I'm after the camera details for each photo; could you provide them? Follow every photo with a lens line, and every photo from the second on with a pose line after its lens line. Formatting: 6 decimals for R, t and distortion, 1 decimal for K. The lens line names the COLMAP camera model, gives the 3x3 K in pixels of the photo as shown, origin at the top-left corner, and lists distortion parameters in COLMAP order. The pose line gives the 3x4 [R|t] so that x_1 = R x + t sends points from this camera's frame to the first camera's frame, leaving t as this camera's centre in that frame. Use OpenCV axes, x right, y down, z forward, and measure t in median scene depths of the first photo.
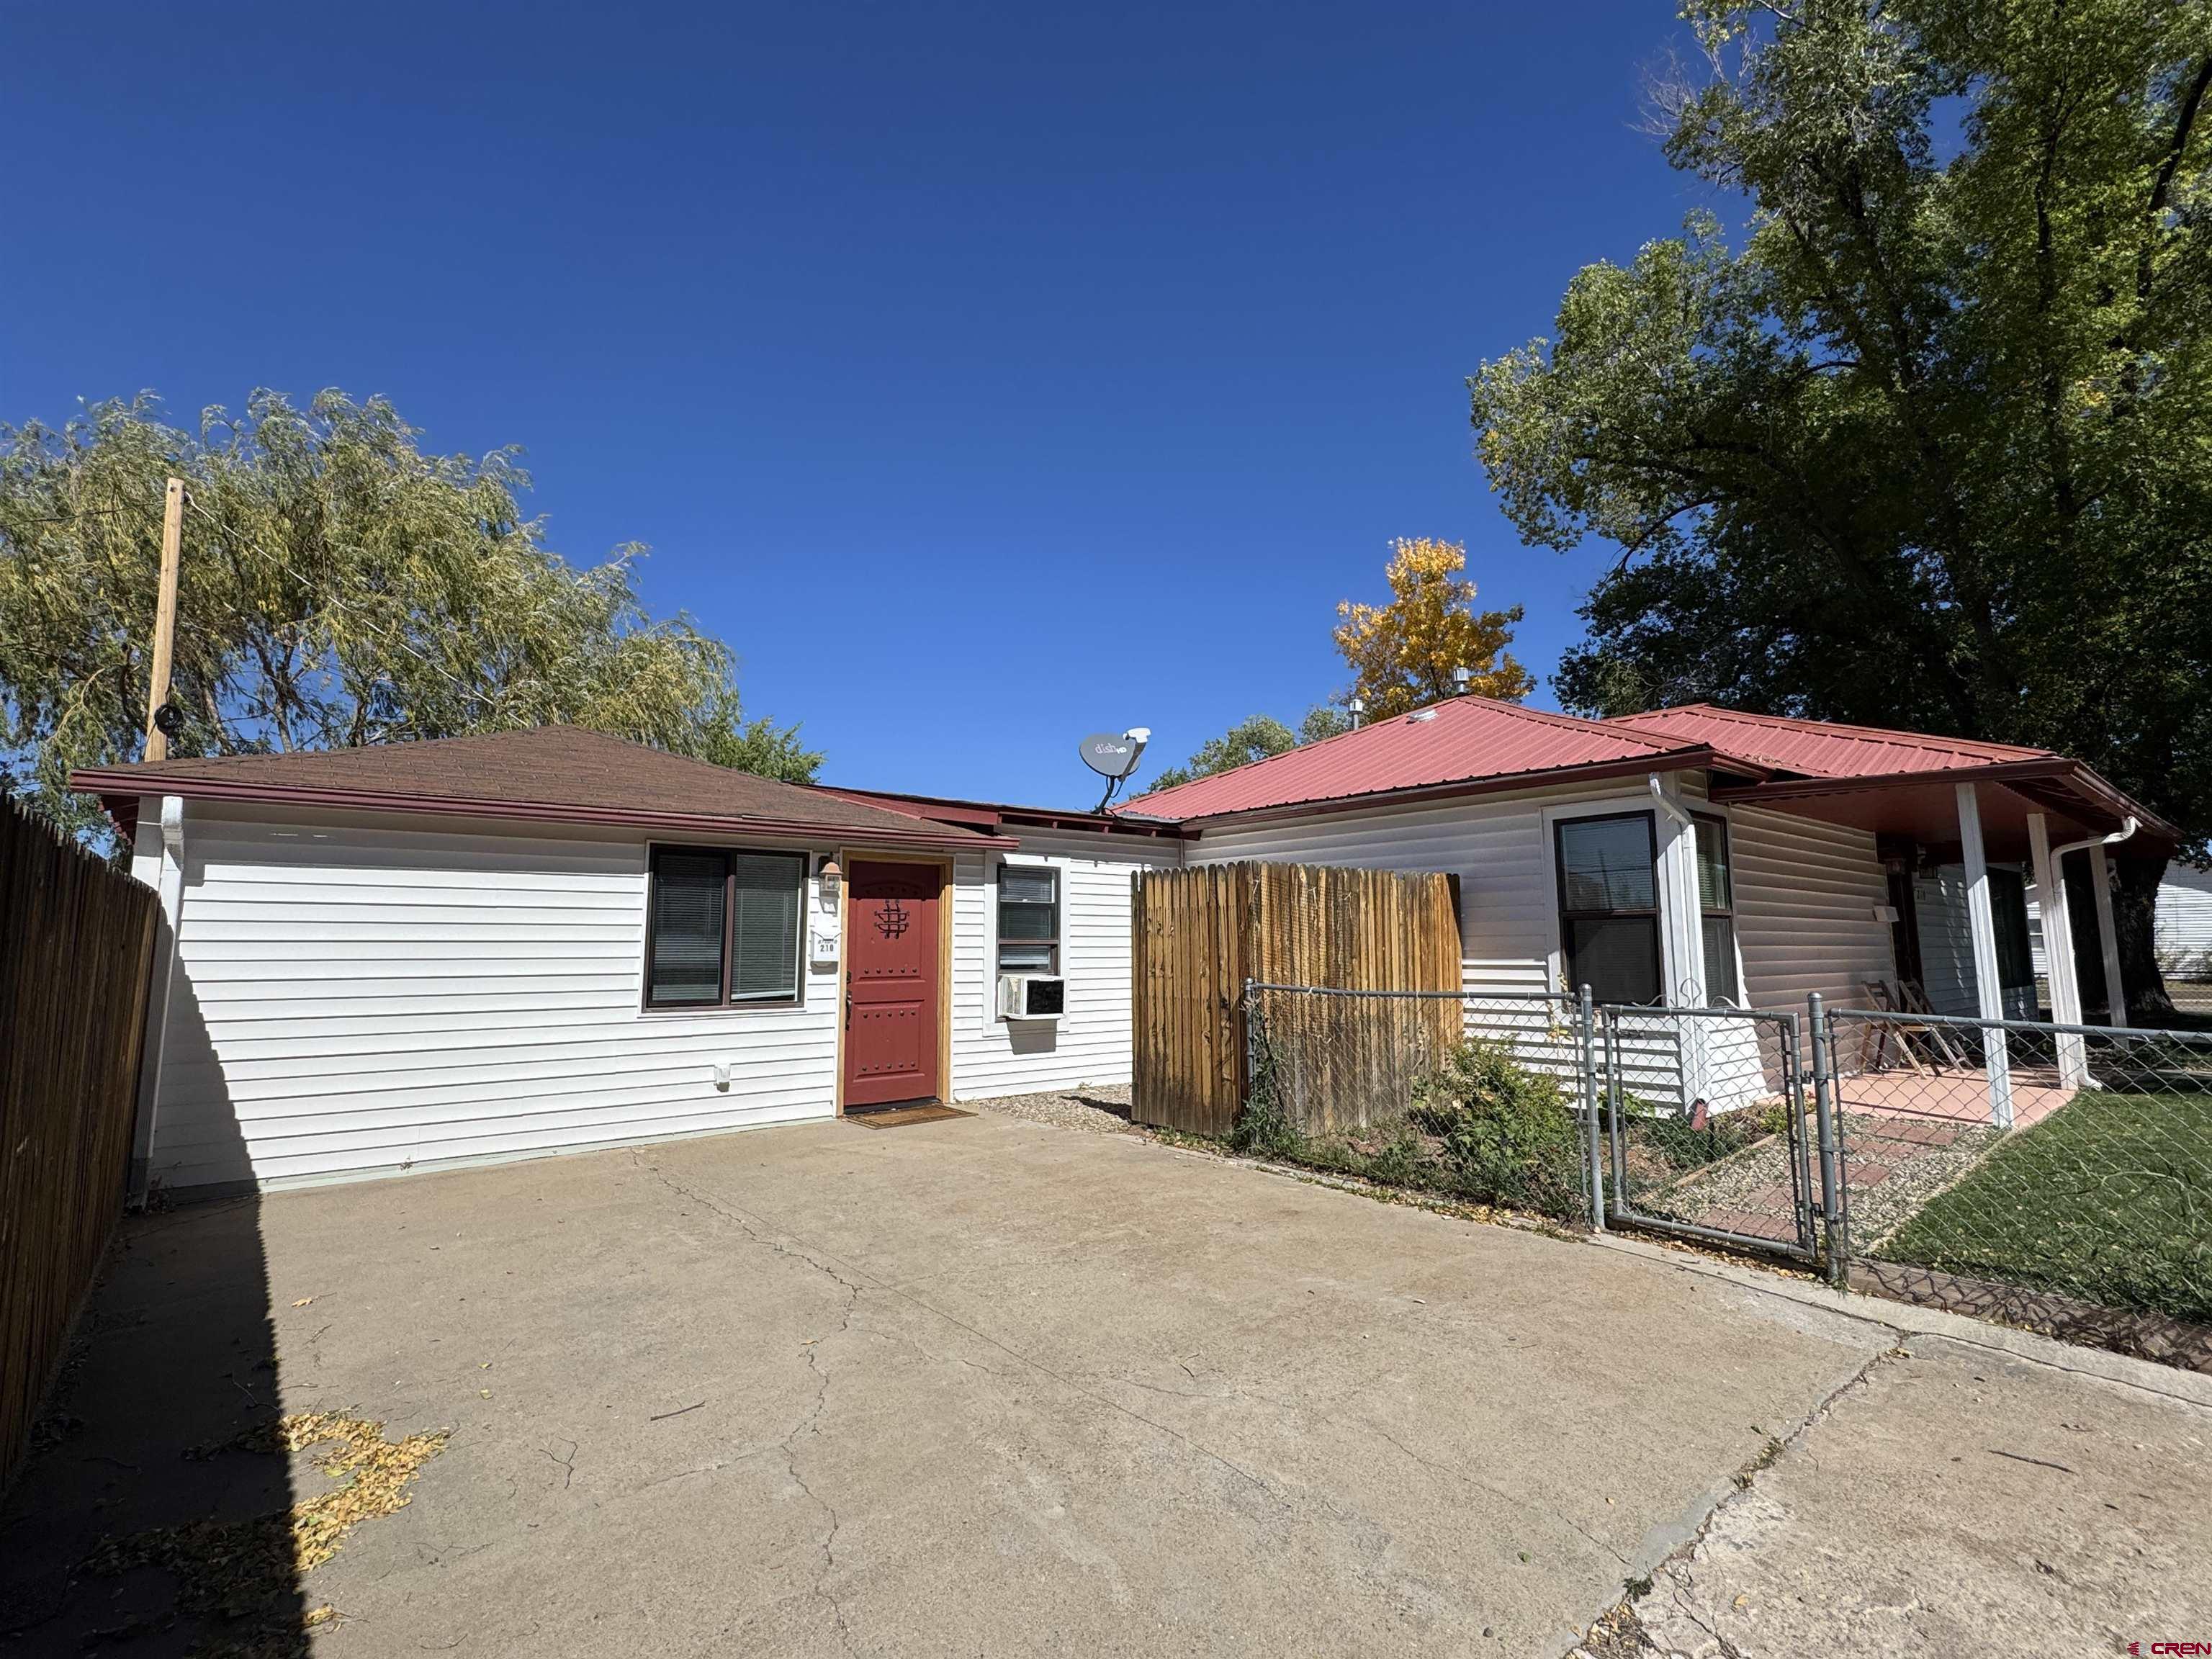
lens RADIAL K [[1020.3, 0, 1106.0], [0, 1020.3, 829.5], [0, 0, 1]] dist [0.000643, 0.000033]
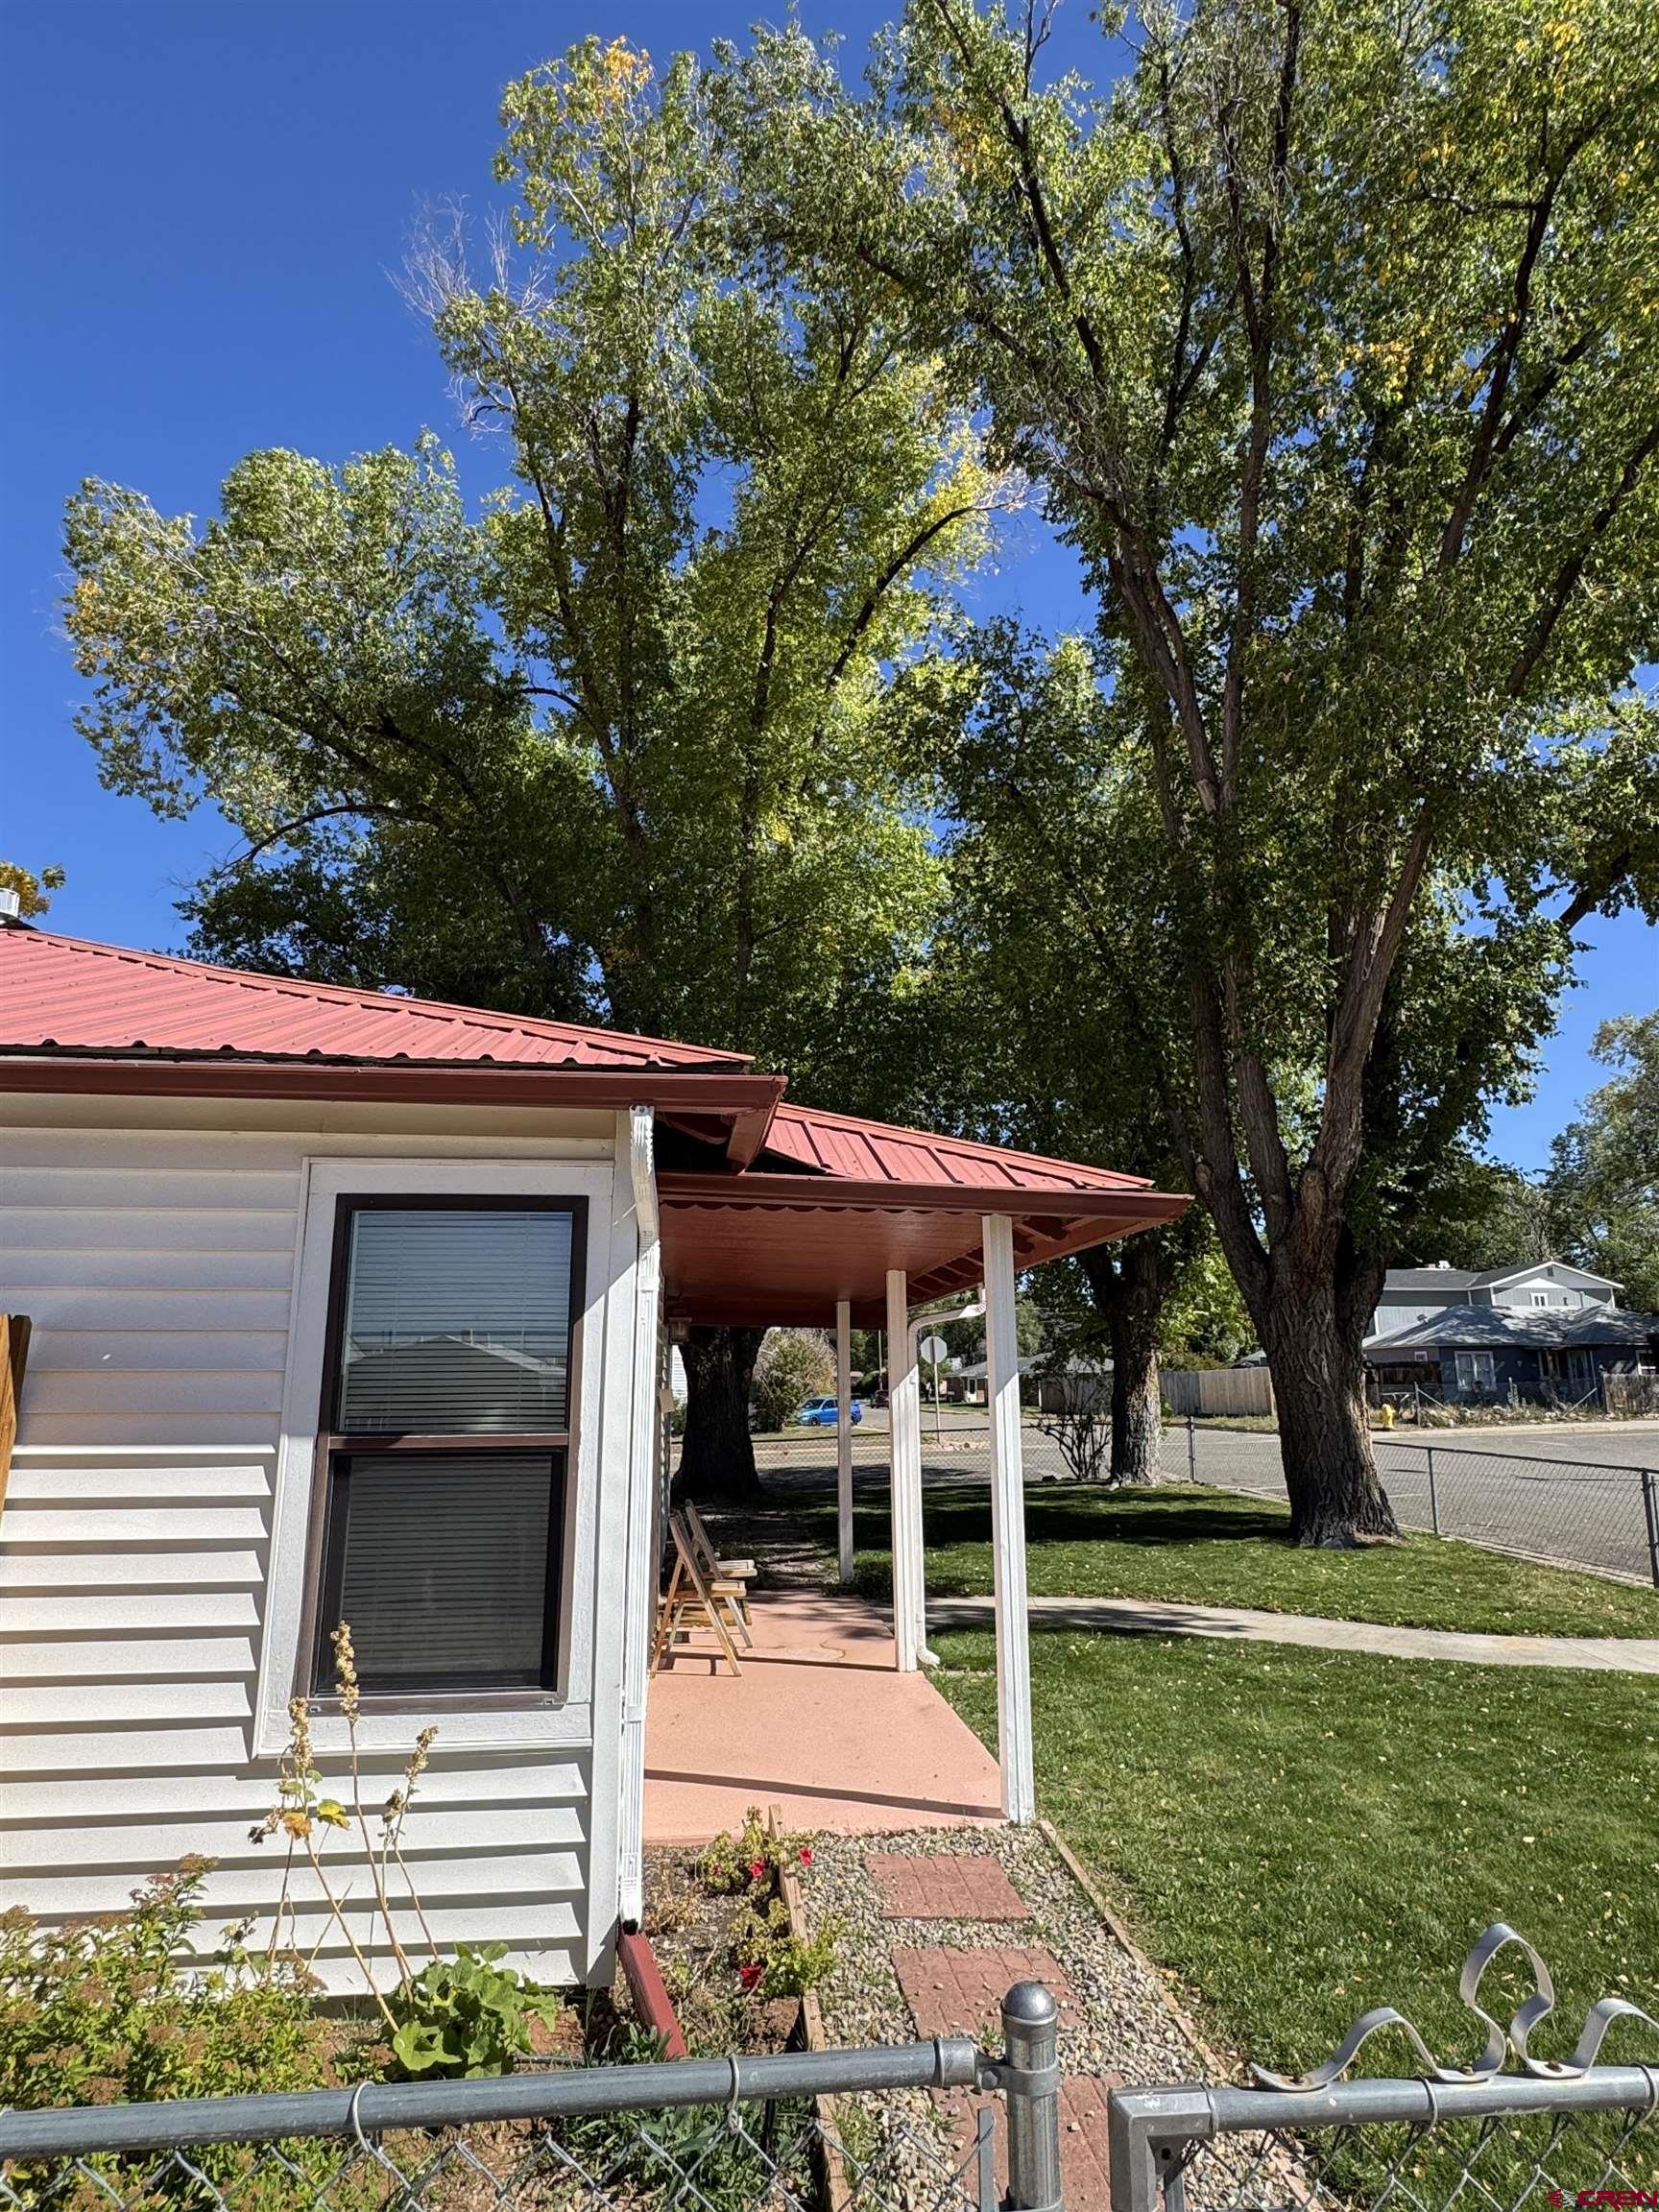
lens RADIAL K [[1265.7, 0, 829.5], [0, 1265.7, 1106.0], [0, 0, 1]] dist [-0.025226, 0.000179]
pose [[0.543247, 0.184114, 0.819136, 0.063303], [-0.096649, 0.982886, -0.156823, 0.006767], [-0.833991, 0.006025, 0.551745, 0.262273]]
